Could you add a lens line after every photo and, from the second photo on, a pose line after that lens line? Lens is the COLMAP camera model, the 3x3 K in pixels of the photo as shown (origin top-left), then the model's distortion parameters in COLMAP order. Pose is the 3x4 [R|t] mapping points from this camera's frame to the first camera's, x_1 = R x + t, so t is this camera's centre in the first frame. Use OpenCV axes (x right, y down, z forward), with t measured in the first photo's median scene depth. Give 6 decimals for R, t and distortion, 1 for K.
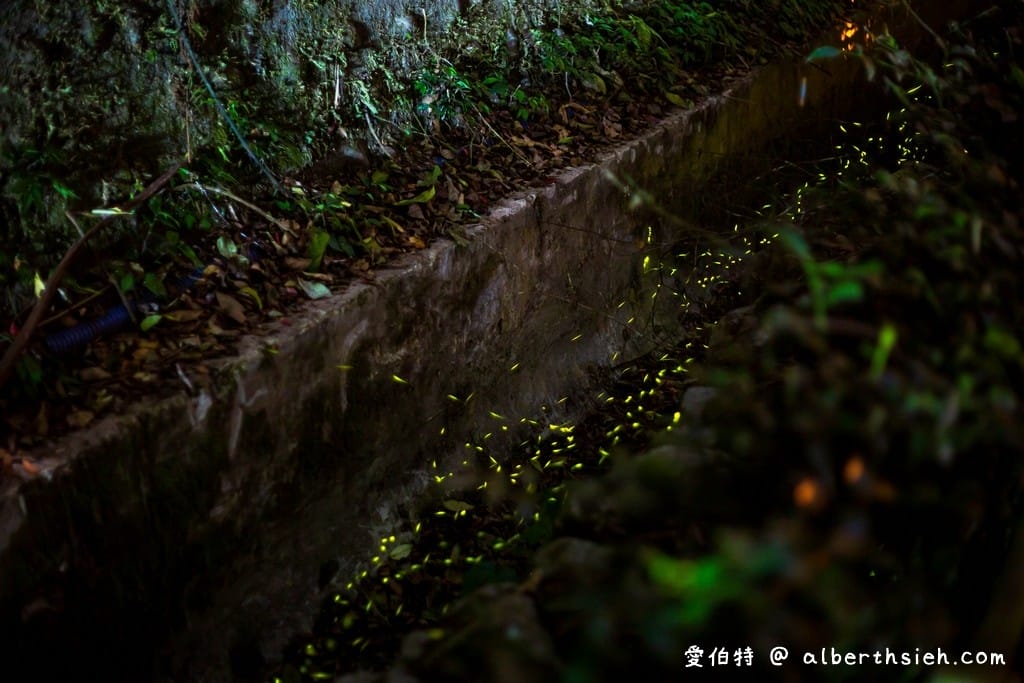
lens RADIAL K [[1480.7, 0, 512.9], [0, 1480.7, 333.7], [0, 0, 1]] dist [-0.136852, 0.000000]
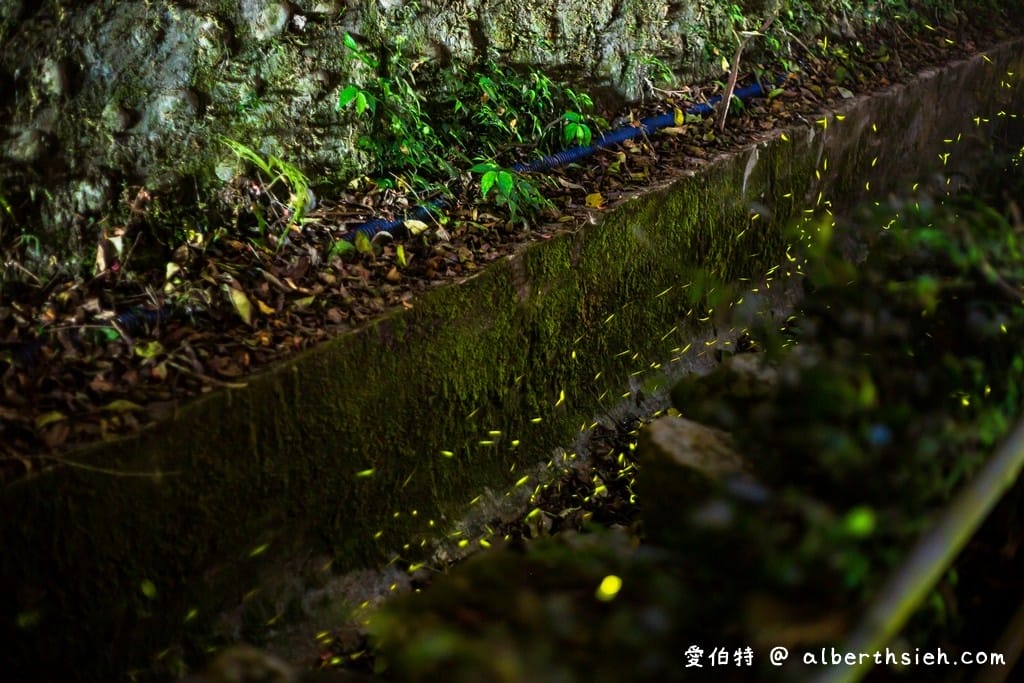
lens RADIAL K [[1480.7, 0, 520.0], [0, 1480.7, 331.5], [0, 0, 1]] dist [-0.136852, 0.000000]
pose [[0.993358, 0.076320, -0.086113, -0.315174], [-0.077624, 0.996912, -0.011893, 0.275185], [0.084939, 0.018499, 0.996214, -0.691865]]
